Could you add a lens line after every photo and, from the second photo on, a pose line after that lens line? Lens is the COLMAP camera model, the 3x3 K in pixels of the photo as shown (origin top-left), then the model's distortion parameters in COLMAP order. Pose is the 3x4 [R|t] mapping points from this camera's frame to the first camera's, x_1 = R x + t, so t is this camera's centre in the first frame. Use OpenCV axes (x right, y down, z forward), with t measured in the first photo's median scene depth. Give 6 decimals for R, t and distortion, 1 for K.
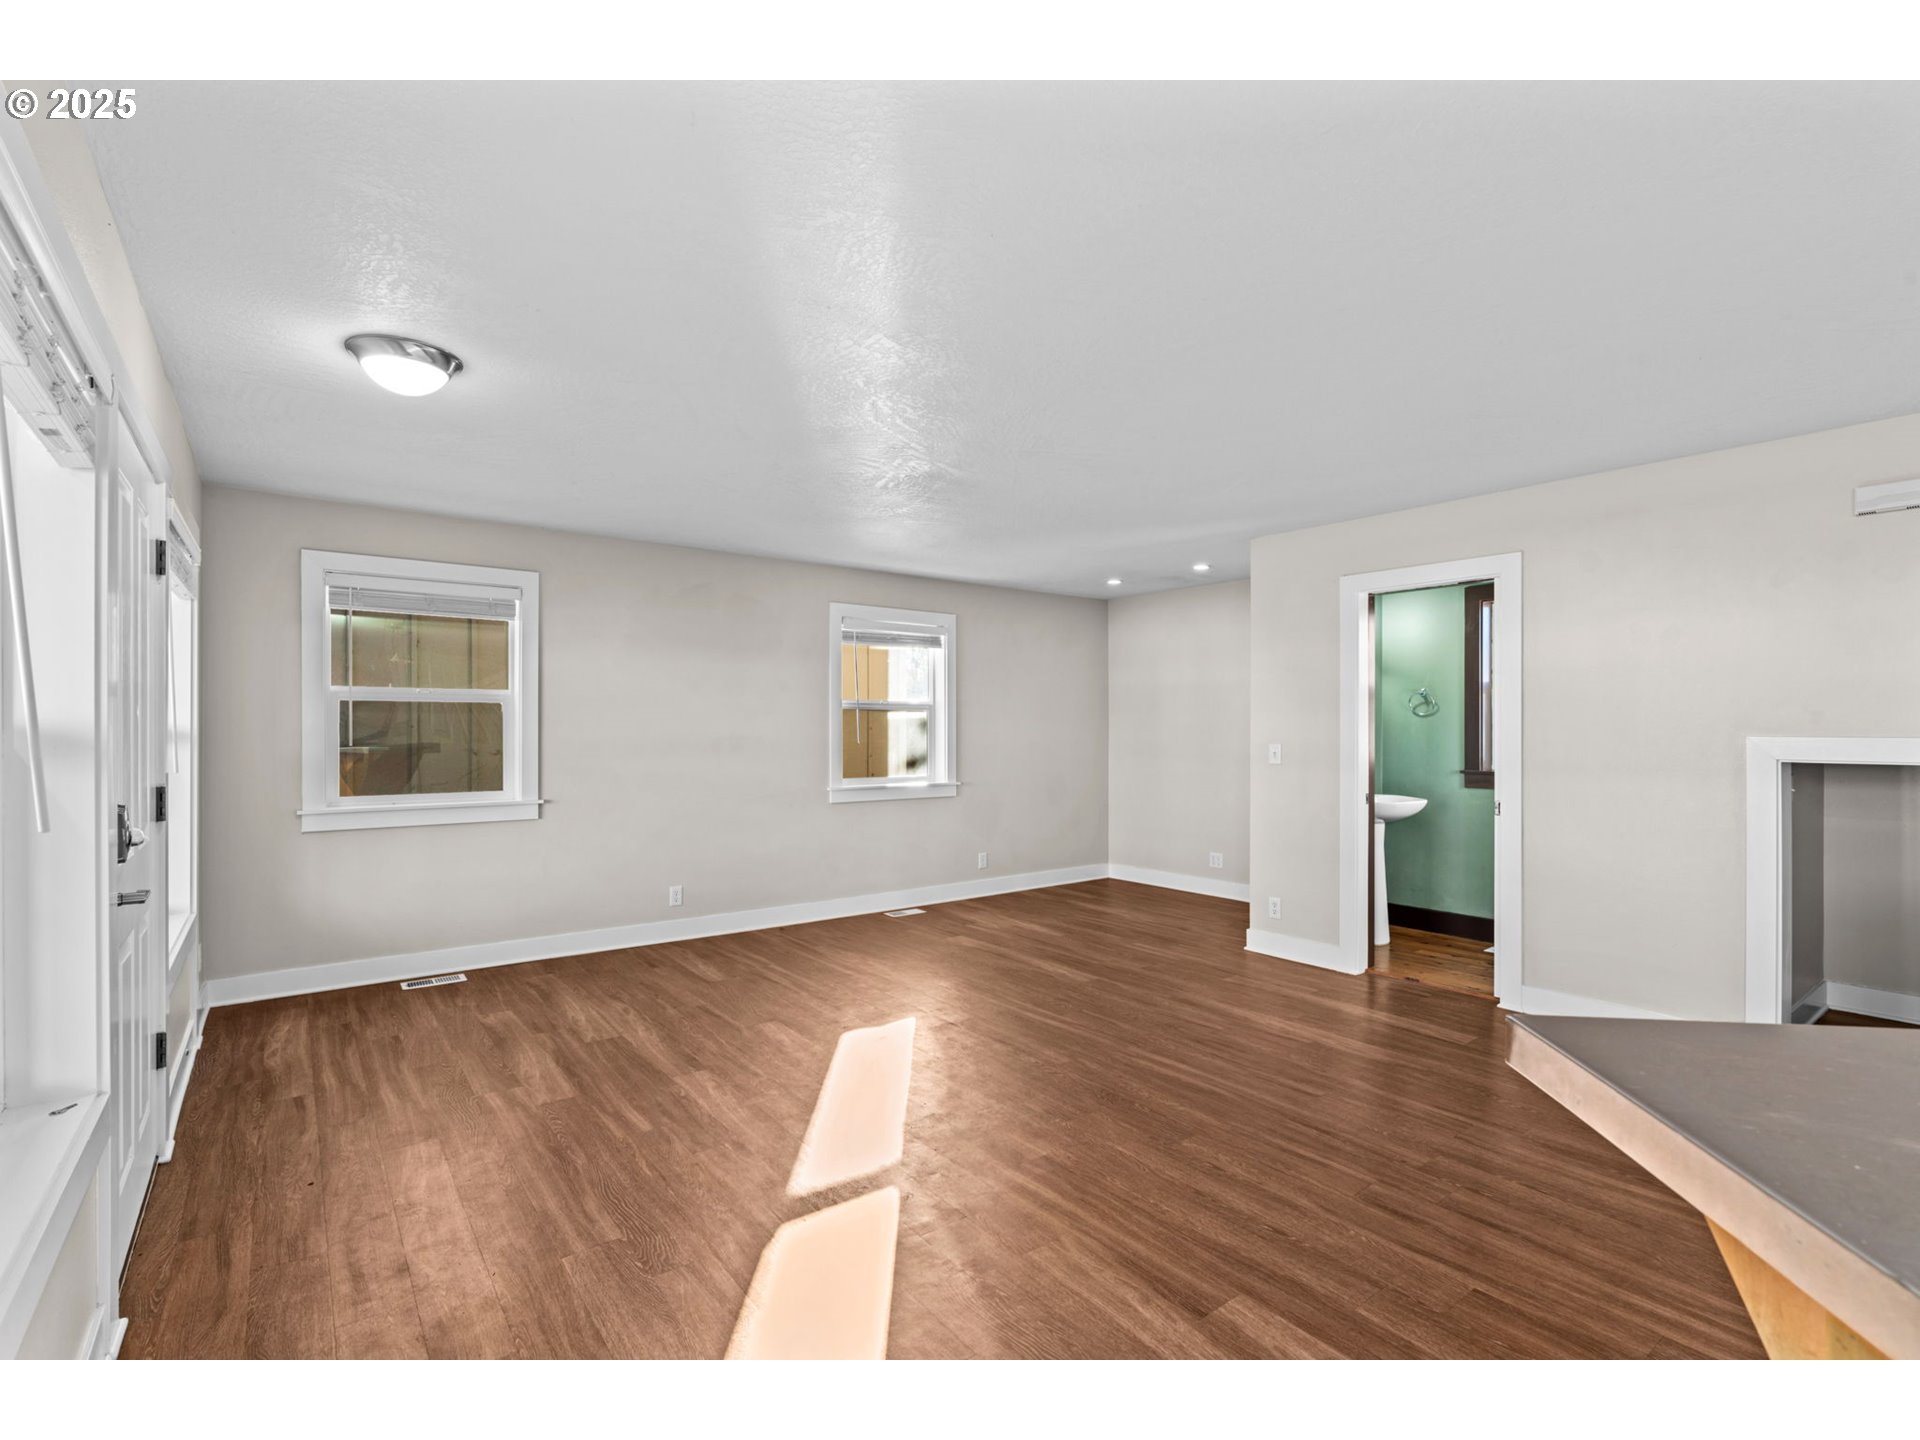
lens RADIAL K [[890.3, 0, 968.1], [0, 890.3, 733.6], [0, 0, 1]] dist [-0.003586, 0.000095]
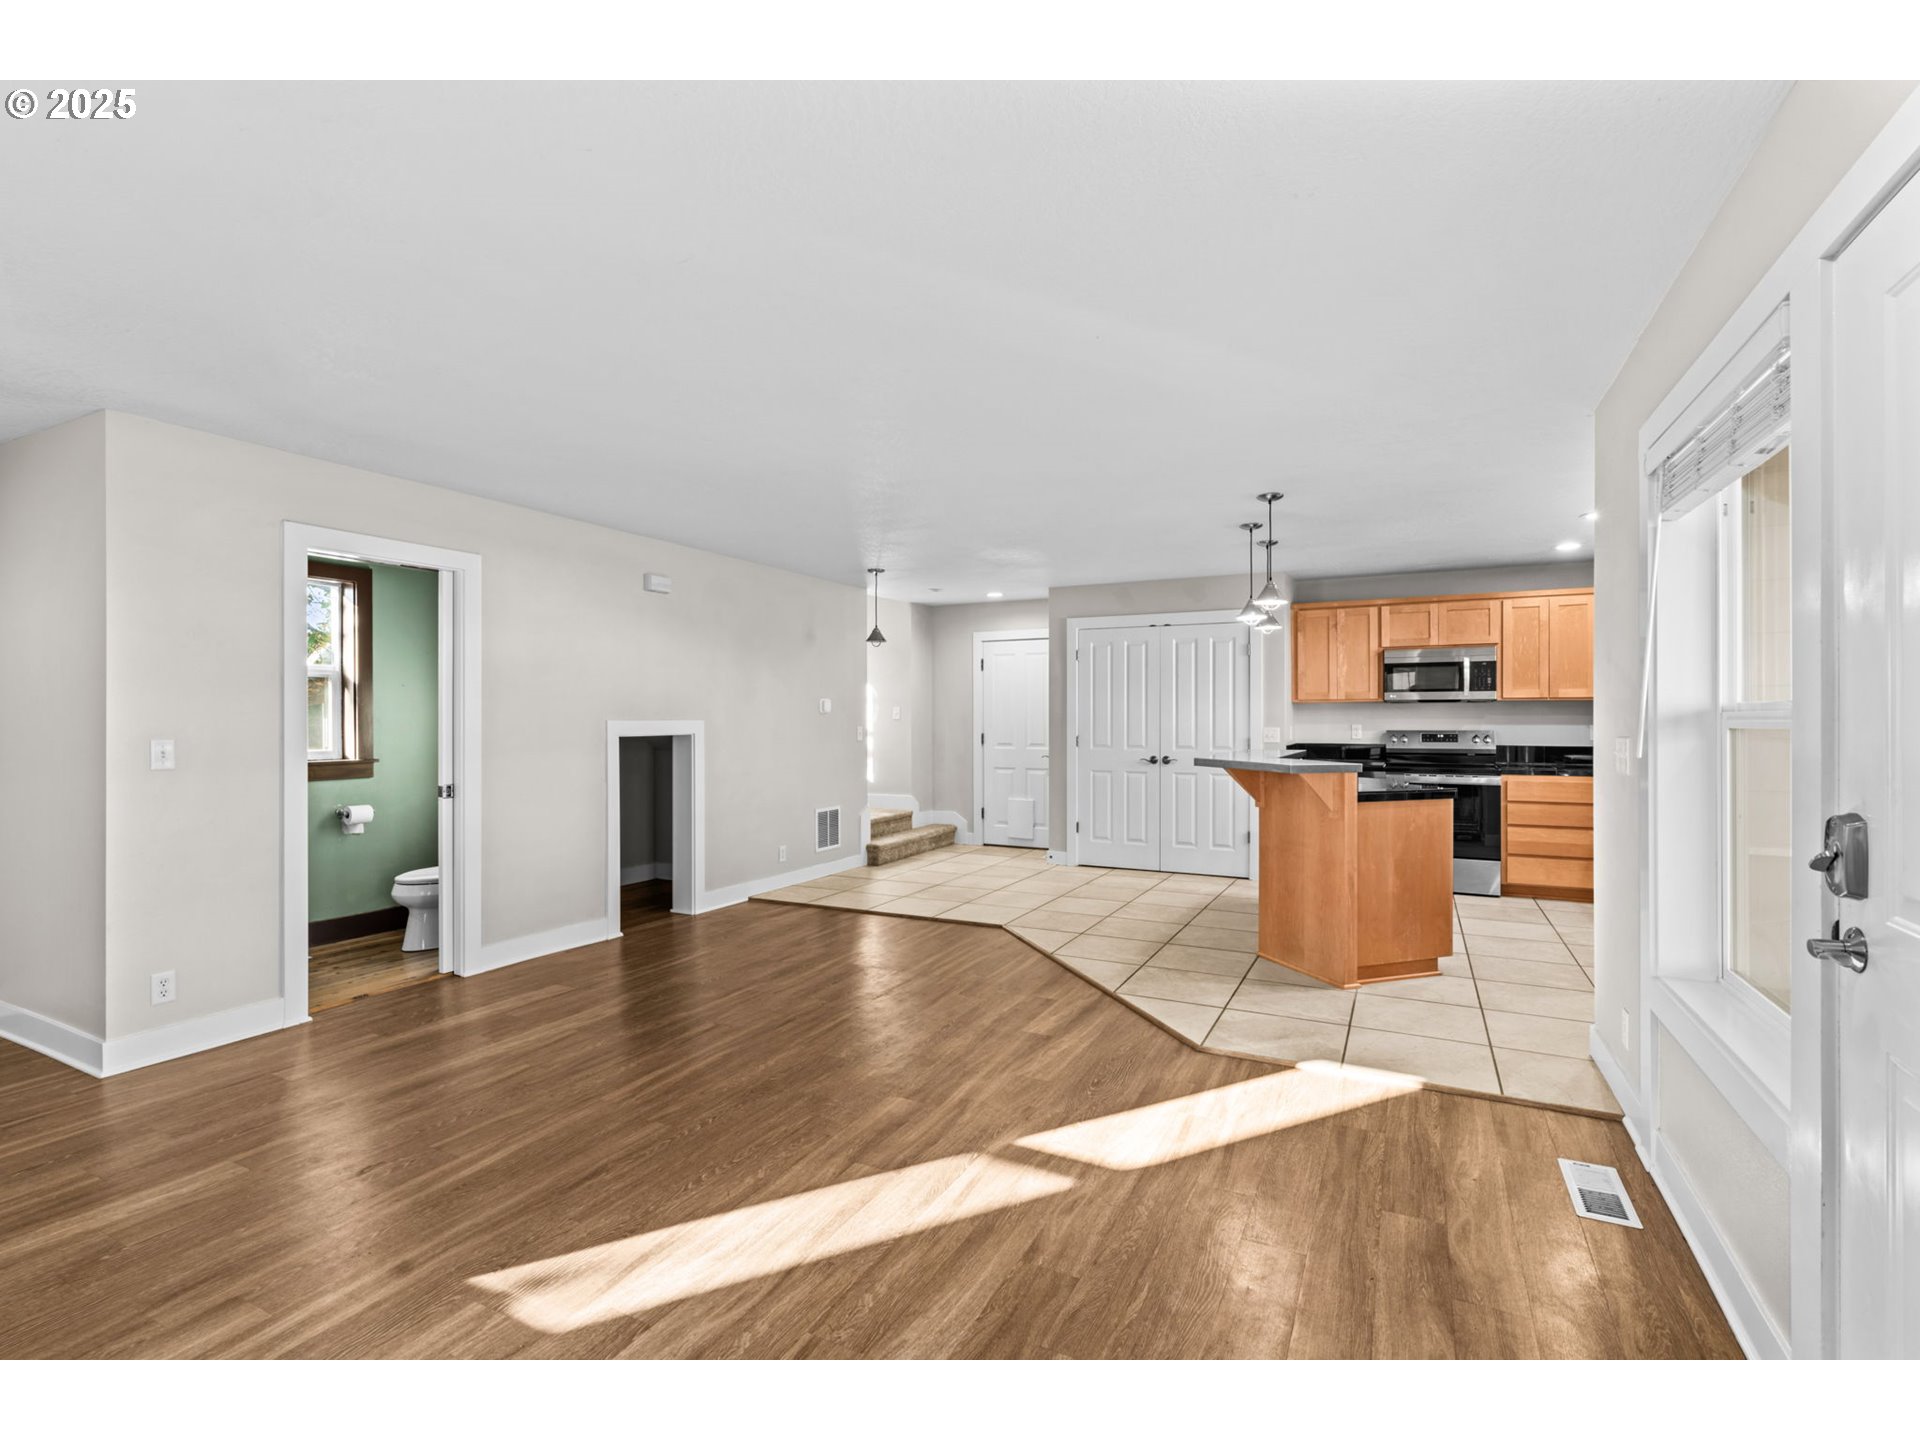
lens RADIAL K [[890.3, 0, 950.6], [0, 890.3, 722.4], [0, 0, 1]] dist [-0.003586, 0.000095]
pose [[-0.420769, -0.005266, 0.907152, -0.586031], [0.007728, 0.999926, 0.009389, -0.002934], [-0.907135, 0.010961, -0.420697, 0.875992]]
